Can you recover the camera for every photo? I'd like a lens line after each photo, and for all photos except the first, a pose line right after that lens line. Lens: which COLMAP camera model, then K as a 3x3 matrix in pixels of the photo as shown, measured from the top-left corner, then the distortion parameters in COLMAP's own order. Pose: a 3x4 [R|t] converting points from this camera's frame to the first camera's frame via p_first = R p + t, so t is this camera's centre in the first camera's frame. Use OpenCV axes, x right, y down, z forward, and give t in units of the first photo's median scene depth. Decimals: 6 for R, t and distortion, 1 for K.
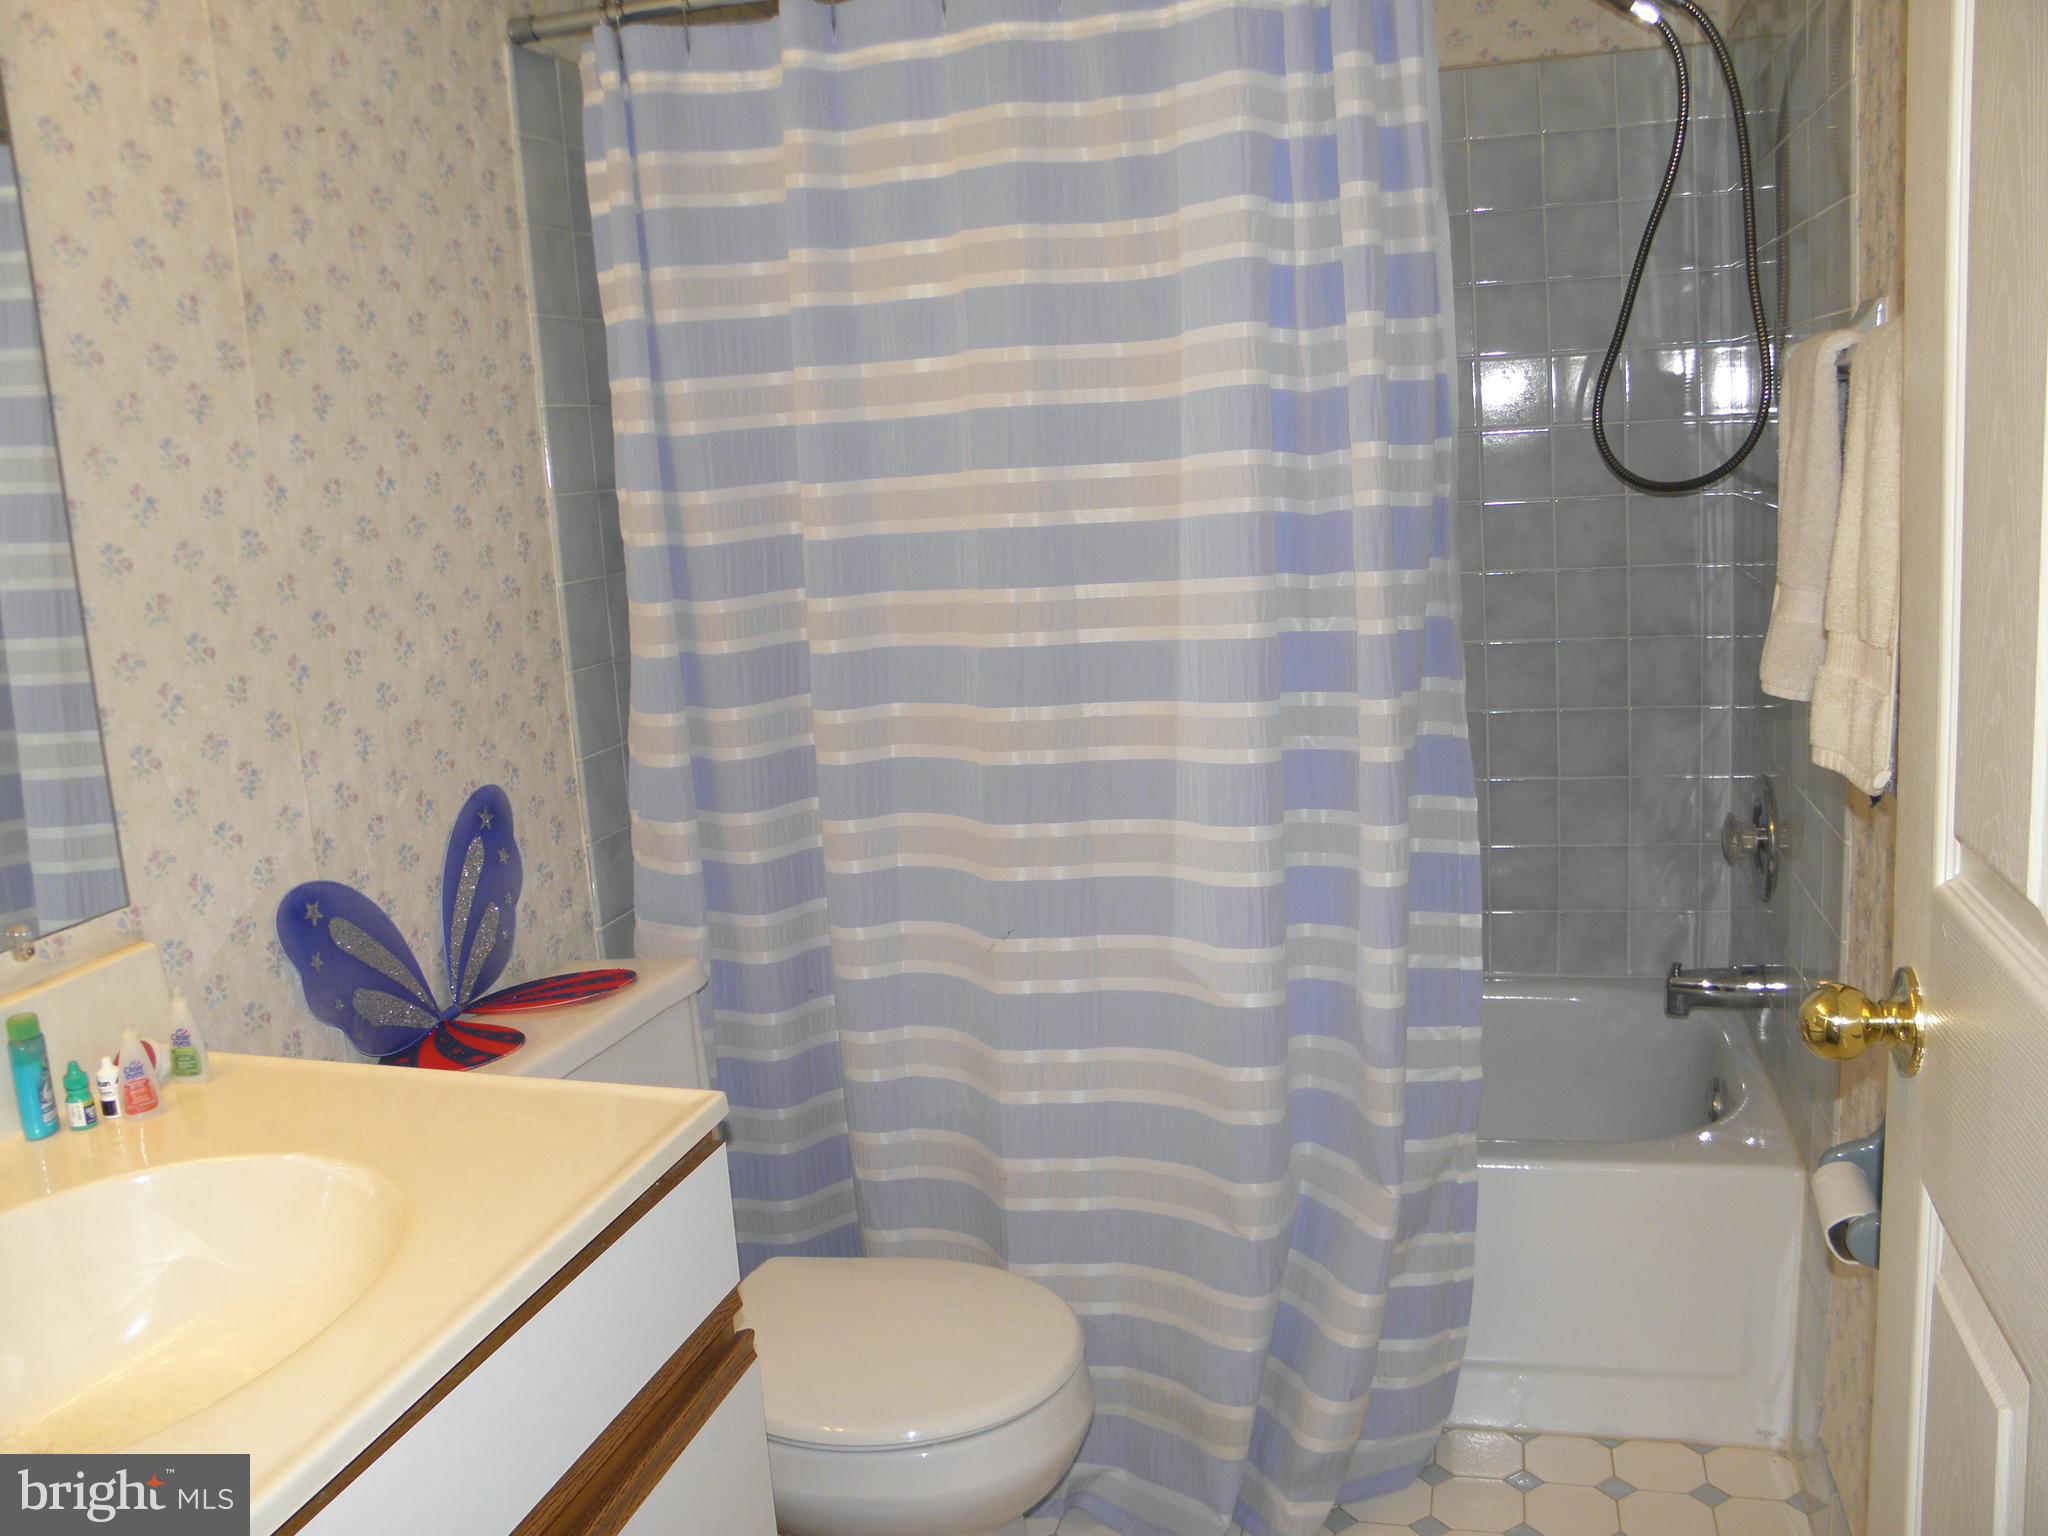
lens RADIAL K [[1711.9, 0, 997.2], [0, 1711.9, 761.9], [0, 0, 1]] dist [-0.191991, 0.165726]
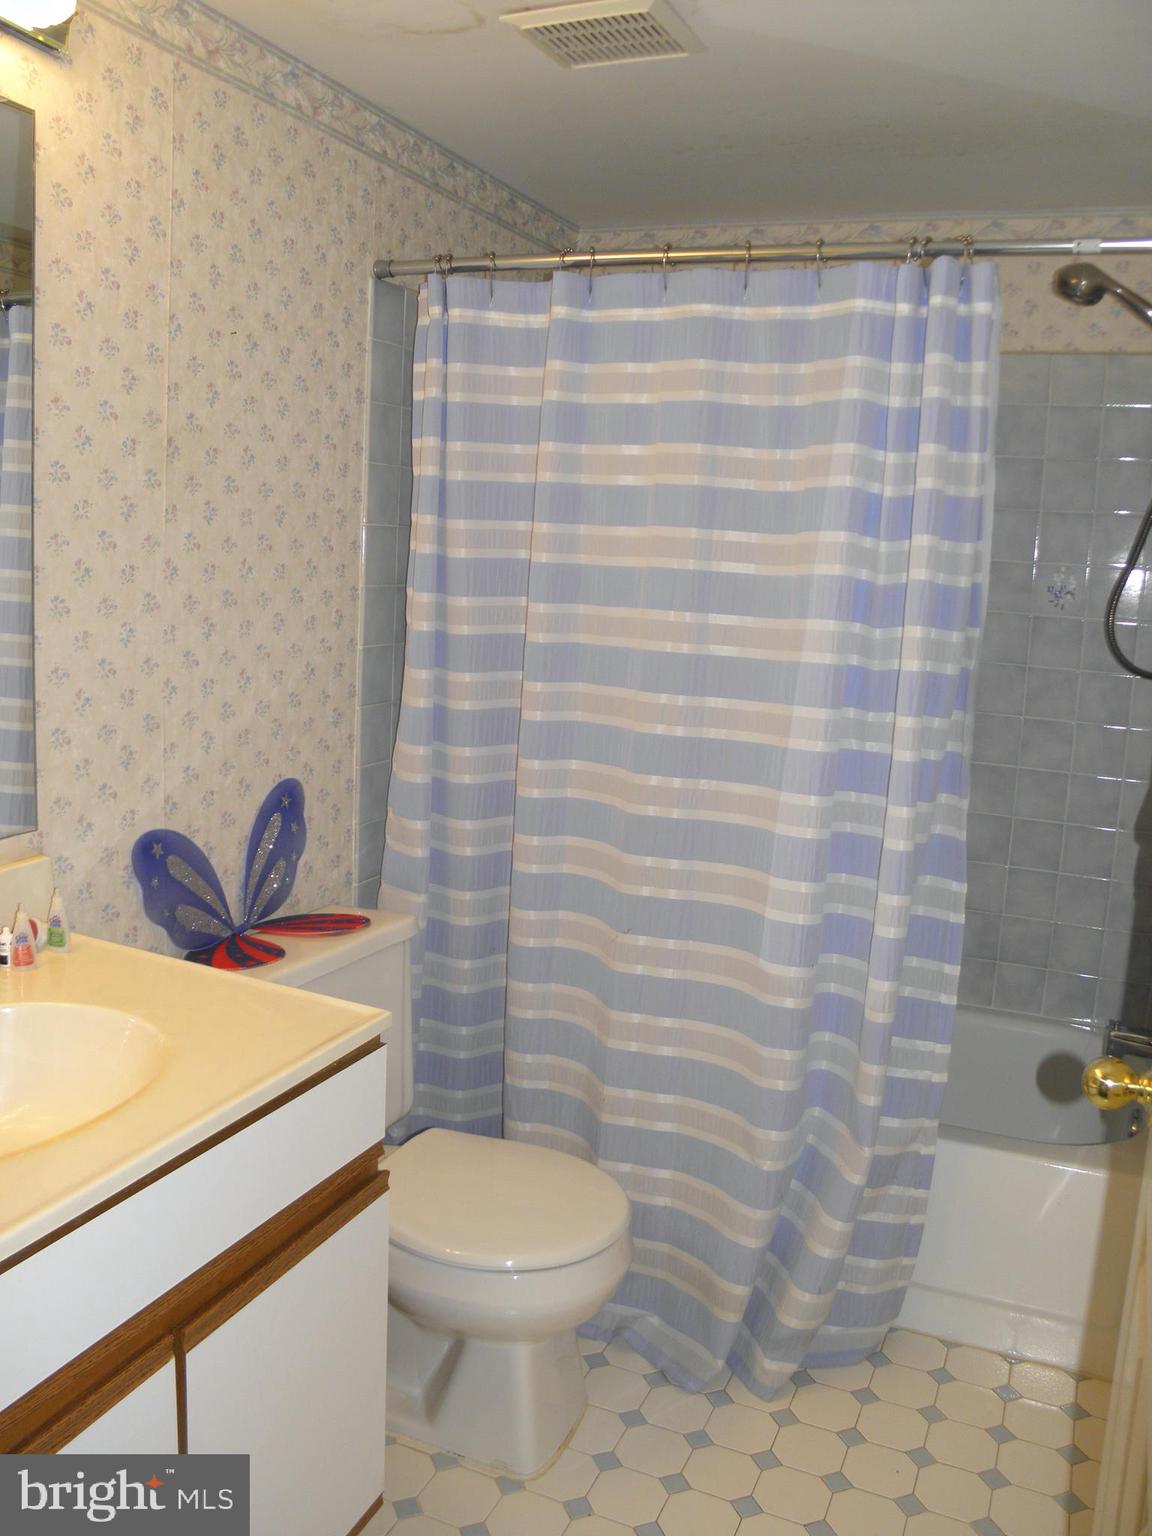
lens RADIAL K [[1283.9, 0, 585.0], [0, 1283.9, 746.2], [0, 0, 1]] dist [-0.191991, 0.165726]
pose [[0.985542, 0.133676, -0.104105, 0.065897], [-0.136455, 0.990444, -0.020020, -0.028265], [0.100434, 0.033936, 0.994365, -0.081773]]
